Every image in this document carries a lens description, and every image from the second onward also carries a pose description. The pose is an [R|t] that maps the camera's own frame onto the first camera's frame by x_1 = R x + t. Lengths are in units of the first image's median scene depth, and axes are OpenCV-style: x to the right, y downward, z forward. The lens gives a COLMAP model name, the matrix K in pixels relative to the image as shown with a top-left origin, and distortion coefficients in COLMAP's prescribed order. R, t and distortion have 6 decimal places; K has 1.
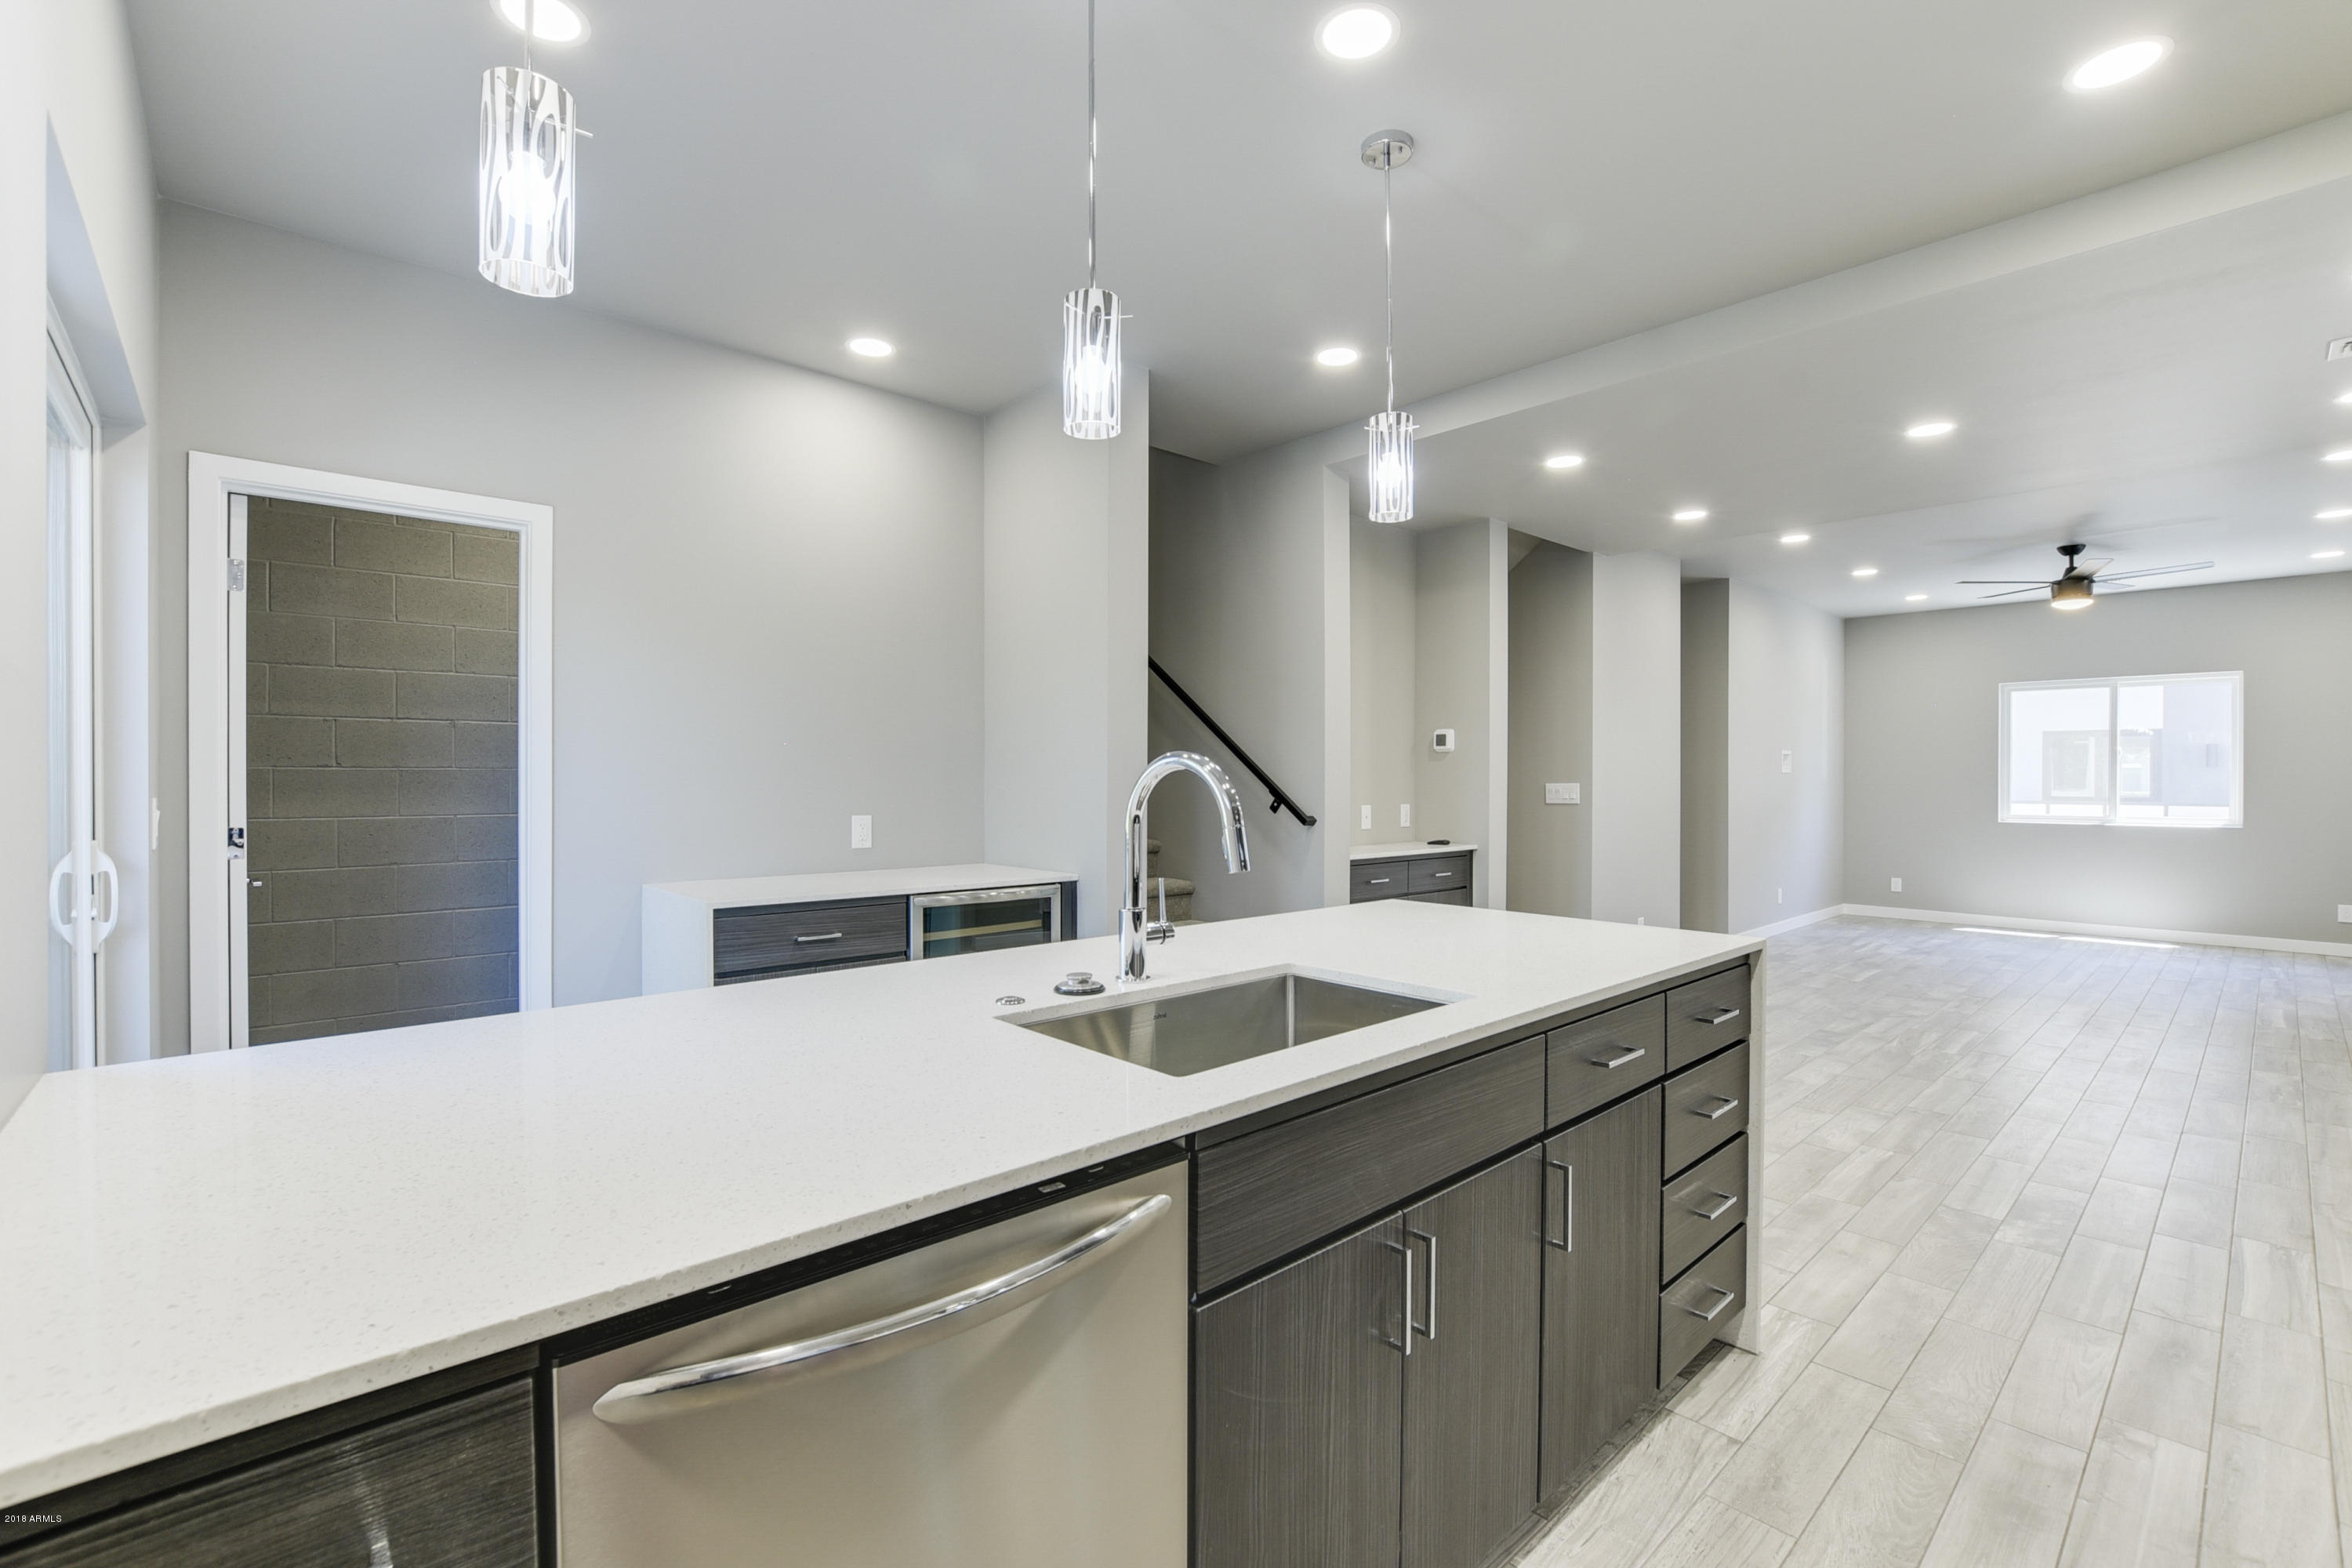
lens RADIAL K [[1028.8, 0, 1168.4], [0, 1028.8, 782.3], [0, 0, 1]] dist [-0.019456, 0.001375]
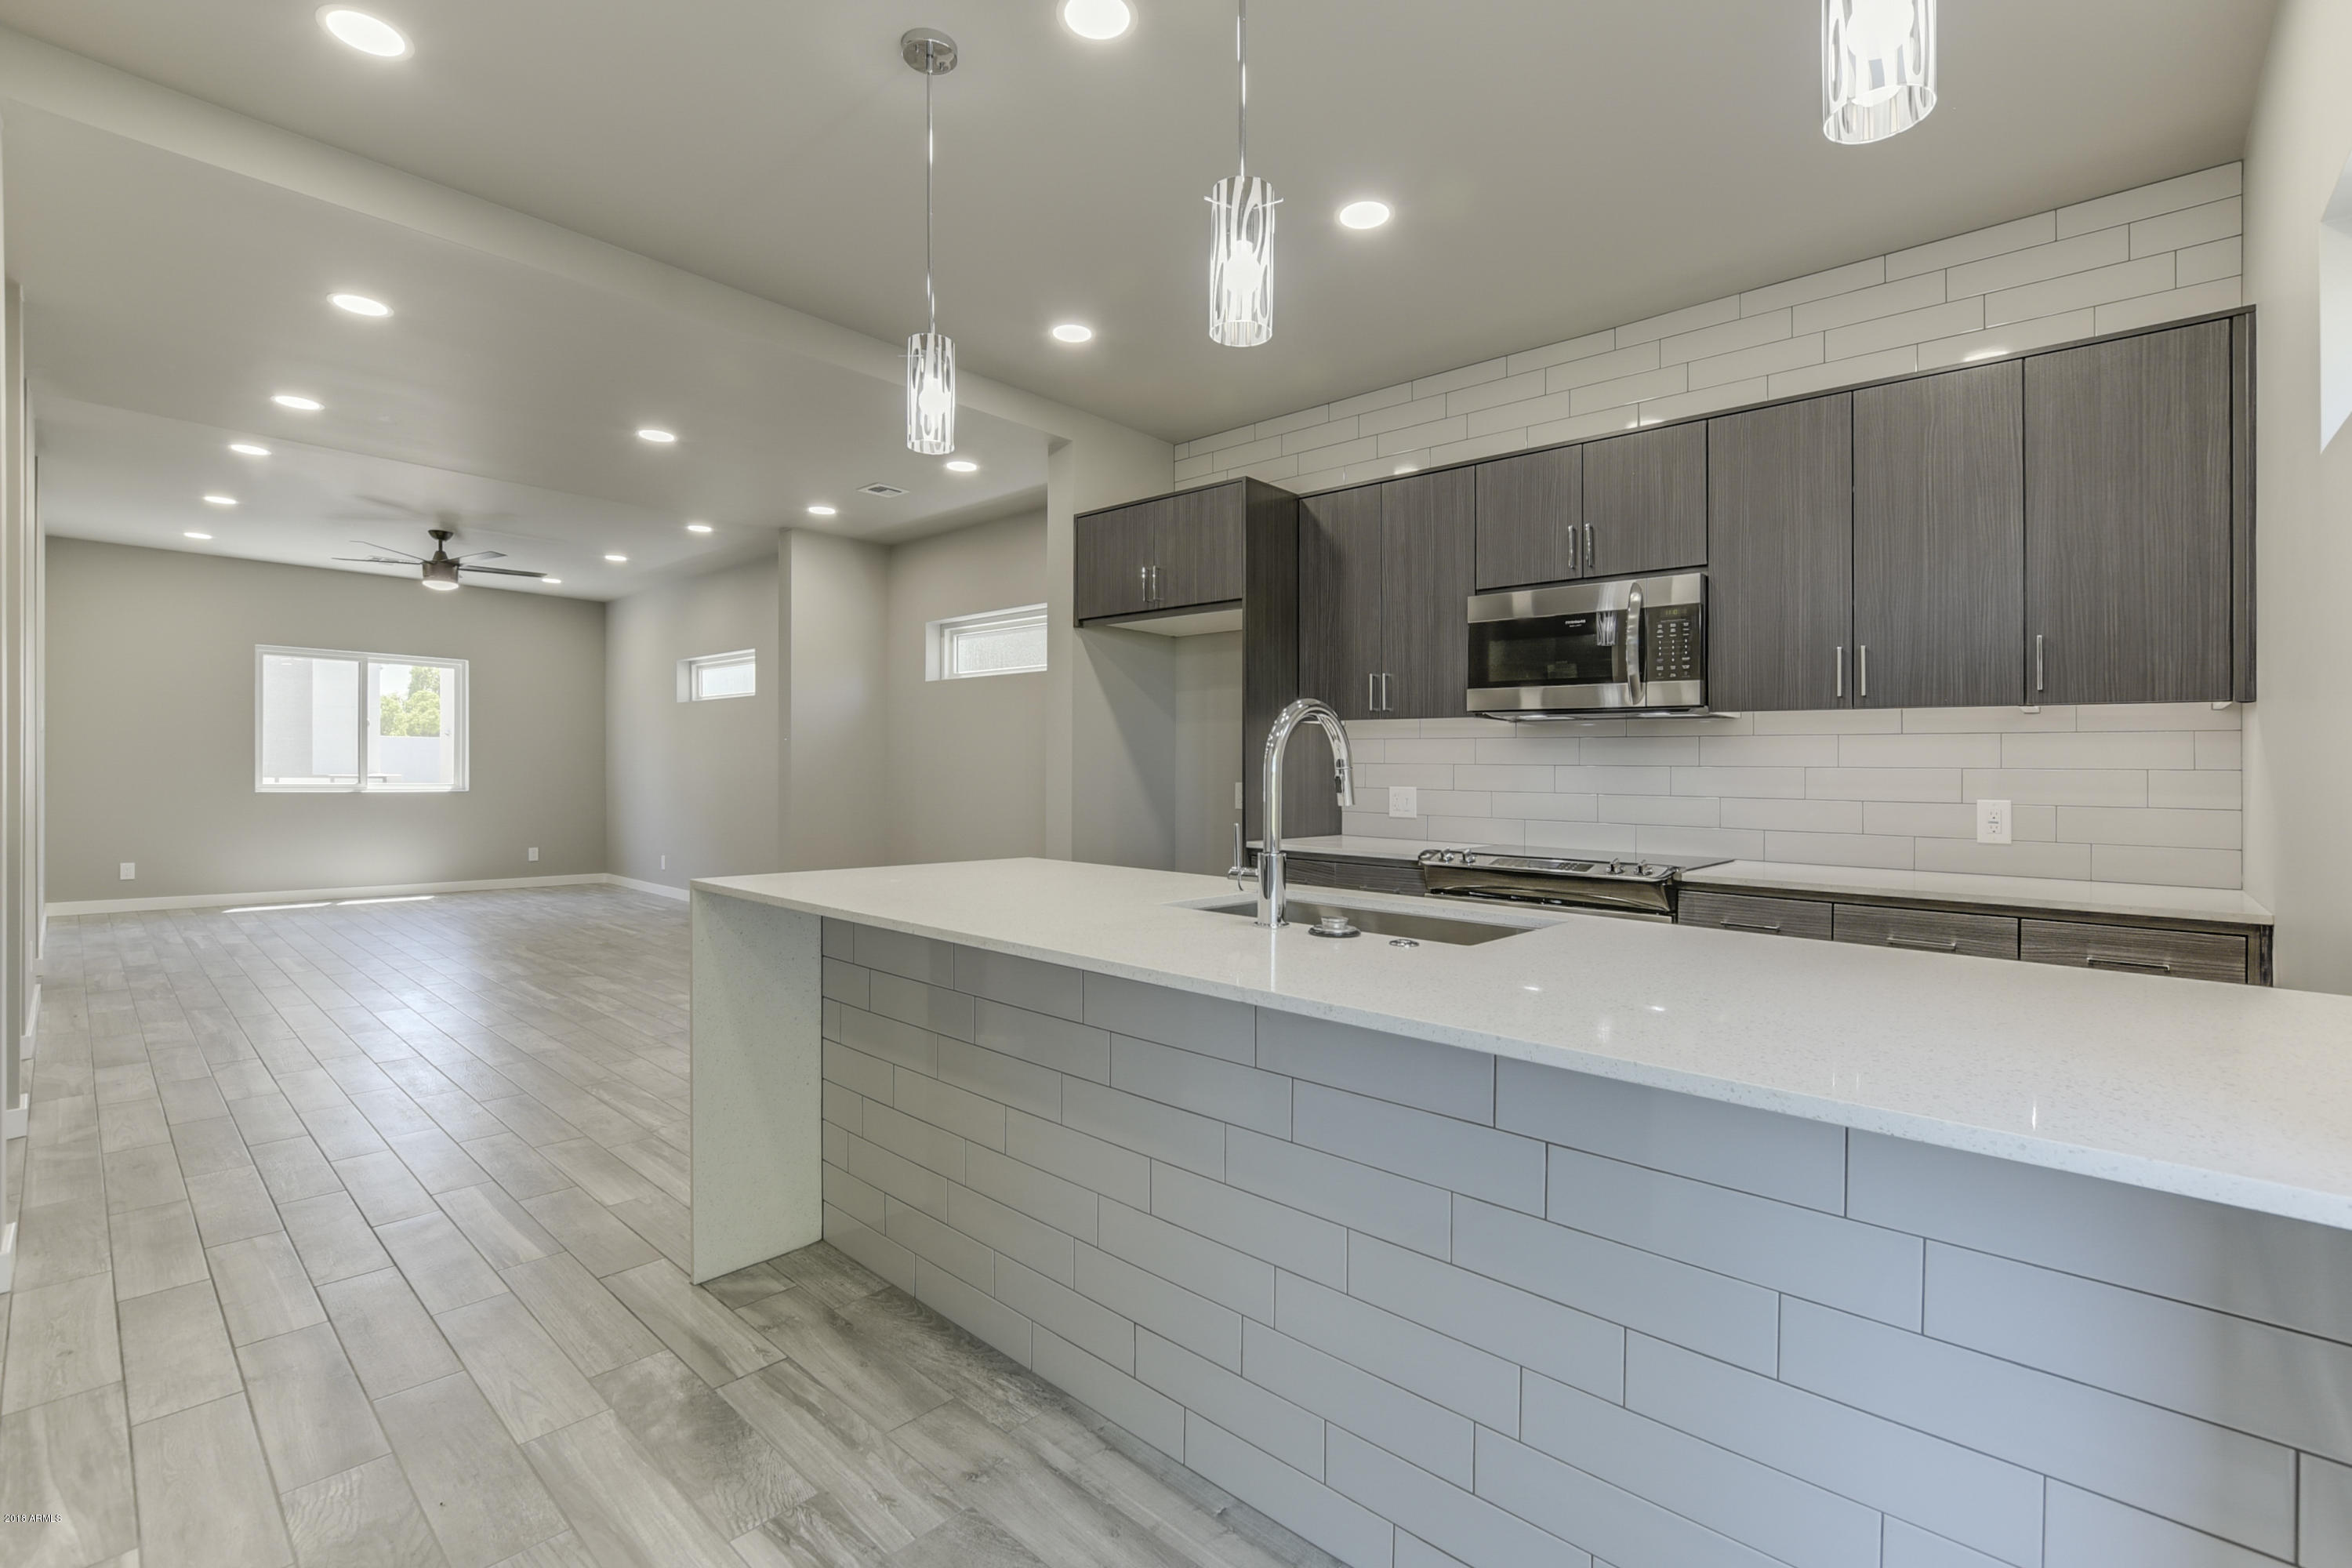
lens RADIAL K [[1028.8, 0, 1196.6], [0, 1028.8, 788.2], [0, 0, 1]] dist [-0.019456, 0.001375]
pose [[-0.108320, -0.018139, 0.993951, -0.274349], [-0.012371, 0.999781, 0.016897, 0.011506], [-0.994039, -0.010466, -0.108521, 0.312884]]
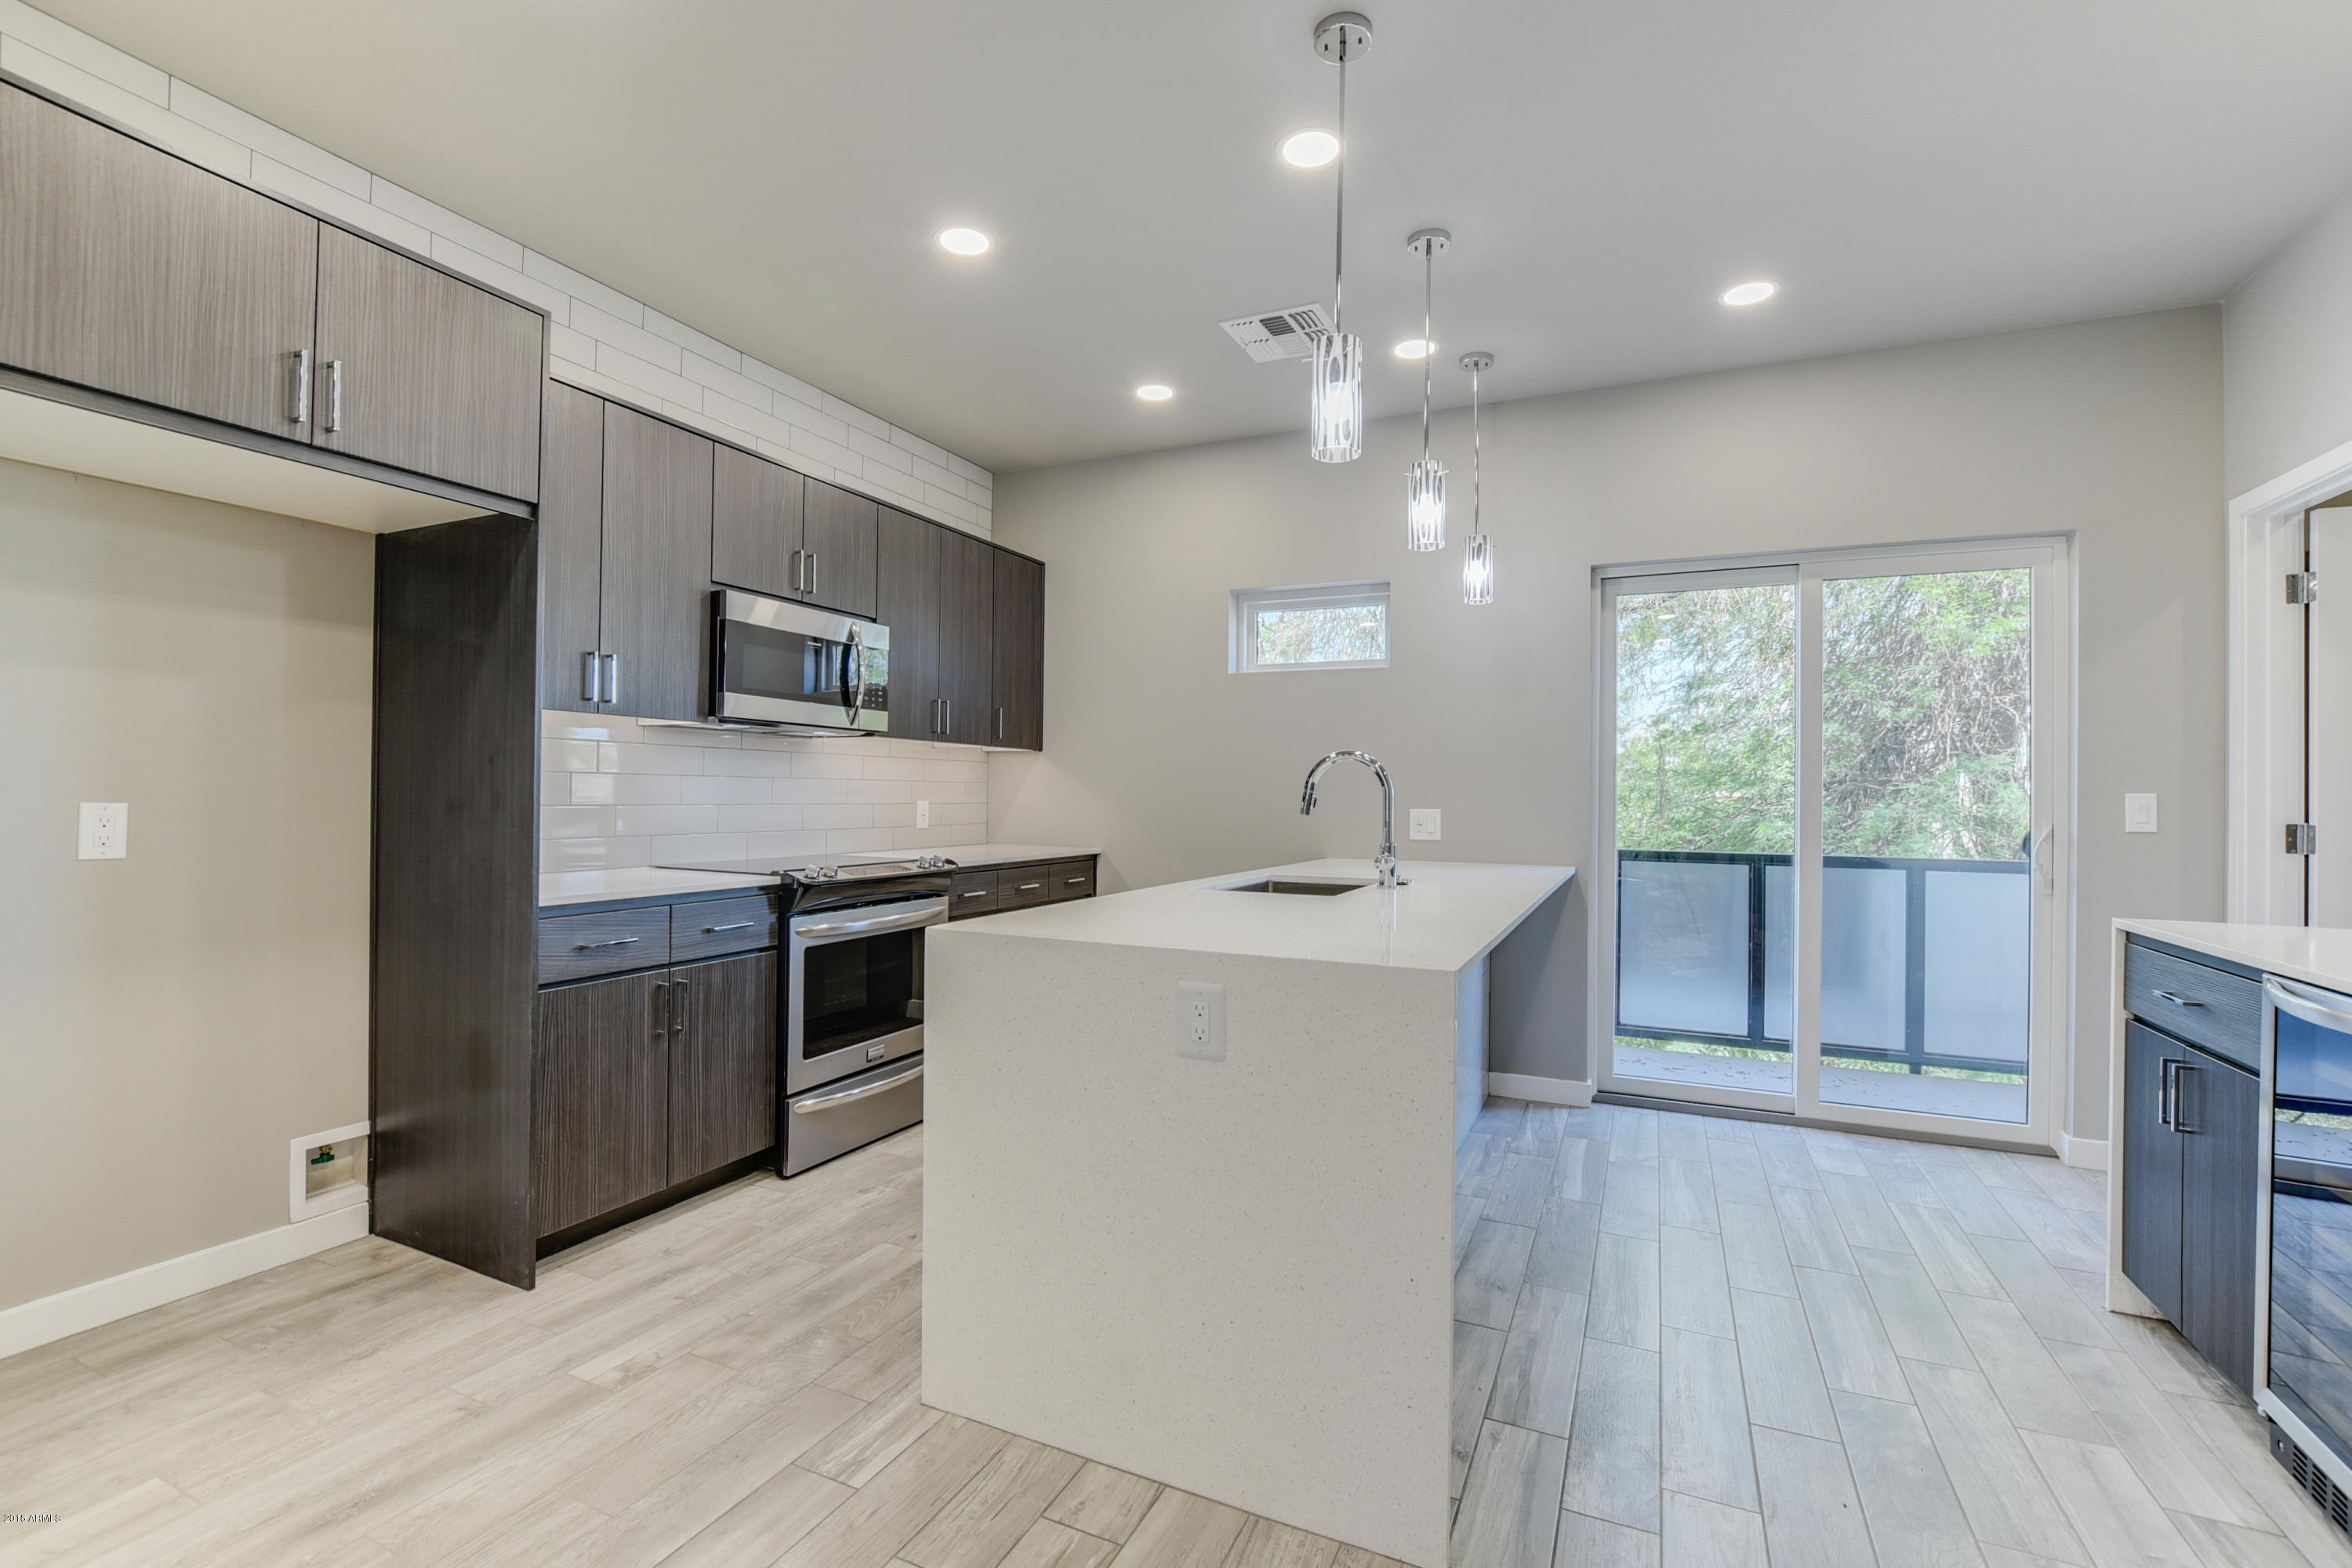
lens RADIAL K [[1028.8, 0, 1163.0], [0, 1028.8, 779.1], [0, 0, 1]] dist [-0.019456, 0.001375]
pose [[-0.923743, -0.017094, -0.382631, 0.252062], [-0.013571, 0.999837, -0.011904, 0.010986], [0.382772, -0.005804, -0.923825, 0.642400]]
